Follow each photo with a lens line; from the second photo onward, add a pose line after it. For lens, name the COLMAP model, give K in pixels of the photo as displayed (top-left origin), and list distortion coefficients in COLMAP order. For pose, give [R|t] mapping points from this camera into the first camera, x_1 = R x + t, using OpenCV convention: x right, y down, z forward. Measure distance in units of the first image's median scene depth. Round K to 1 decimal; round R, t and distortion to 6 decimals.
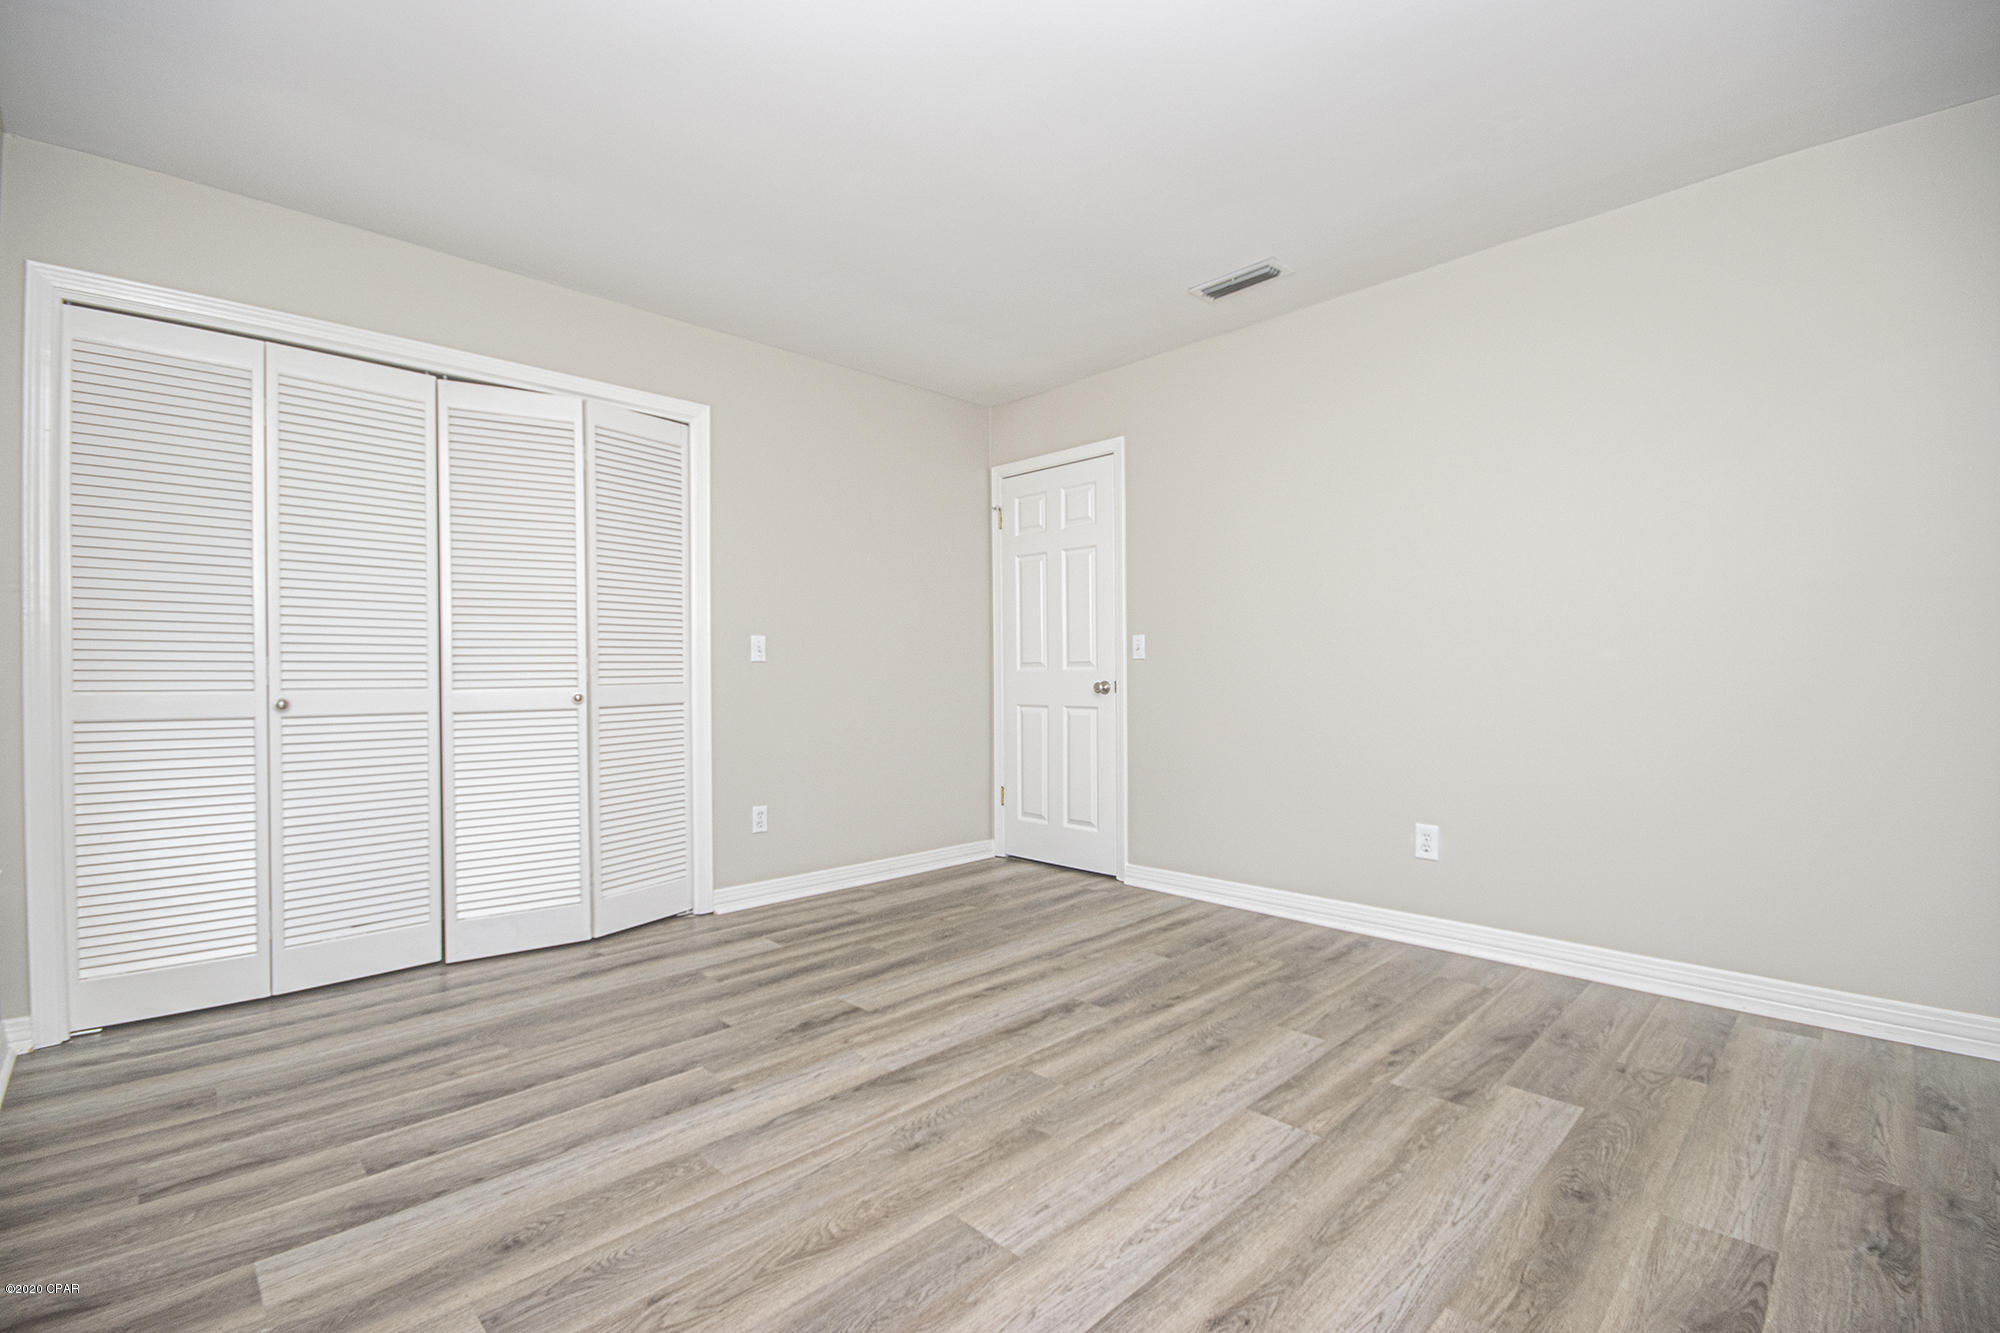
lens RADIAL K [[882.8, 0, 1001.5], [0, 882.8, 669.7], [0, 0, 1]] dist [0.001168, -0.005139]
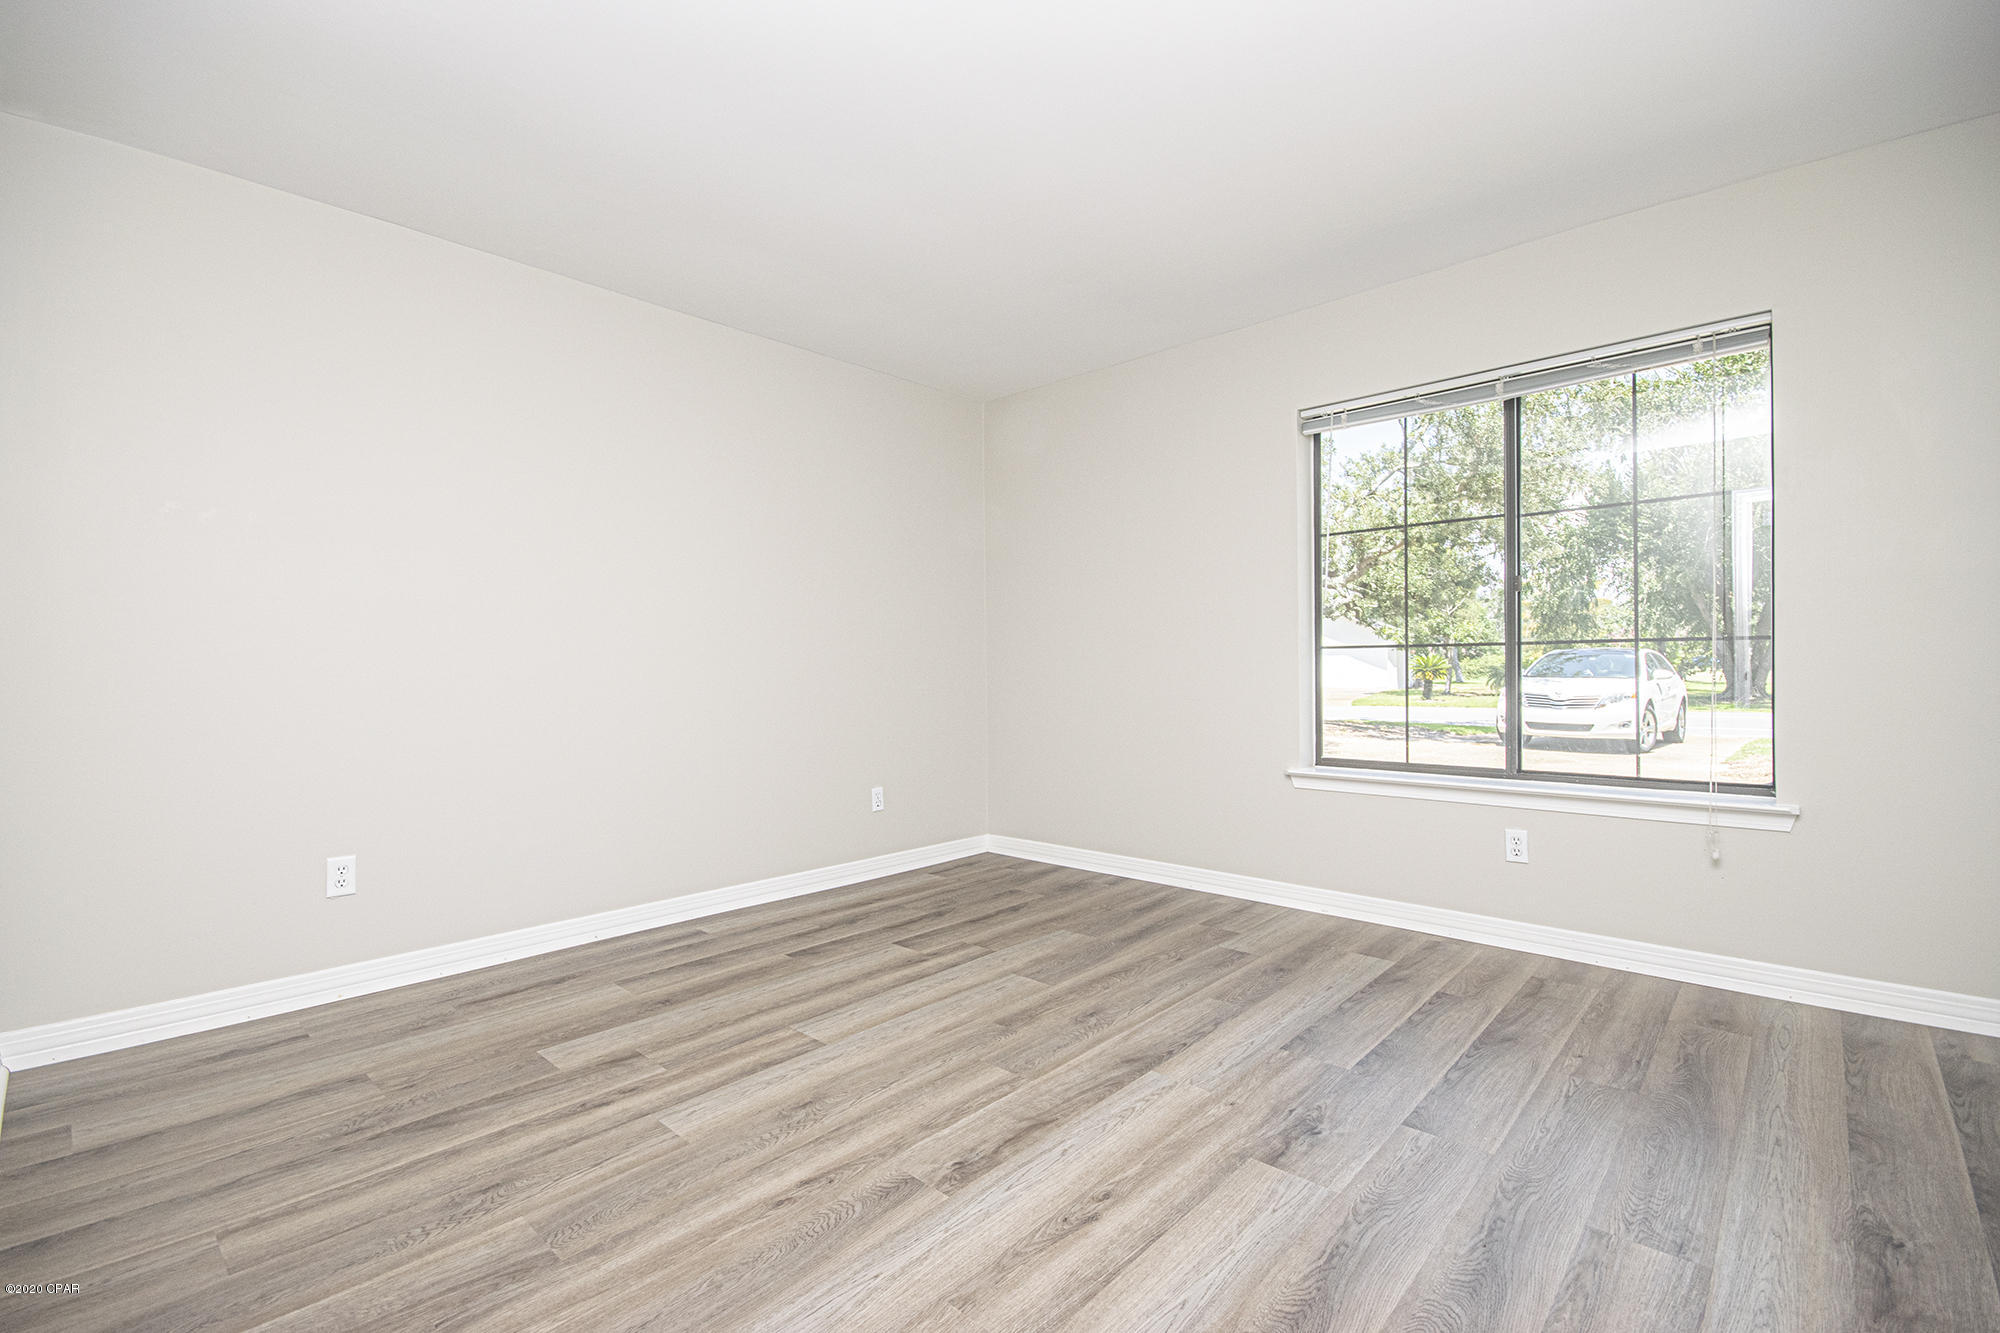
lens RADIAL K [[882.8, 0, 999.8], [0, 882.8, 667.7], [0, 0, 1]] dist [0.001168, -0.005139]
pose [[-0.998851, 0.015136, -0.045473, 0.086293], [0.015503, 0.999850, -0.007735, 0.007032], [0.045349, -0.008431, -0.998936, 2.036366]]
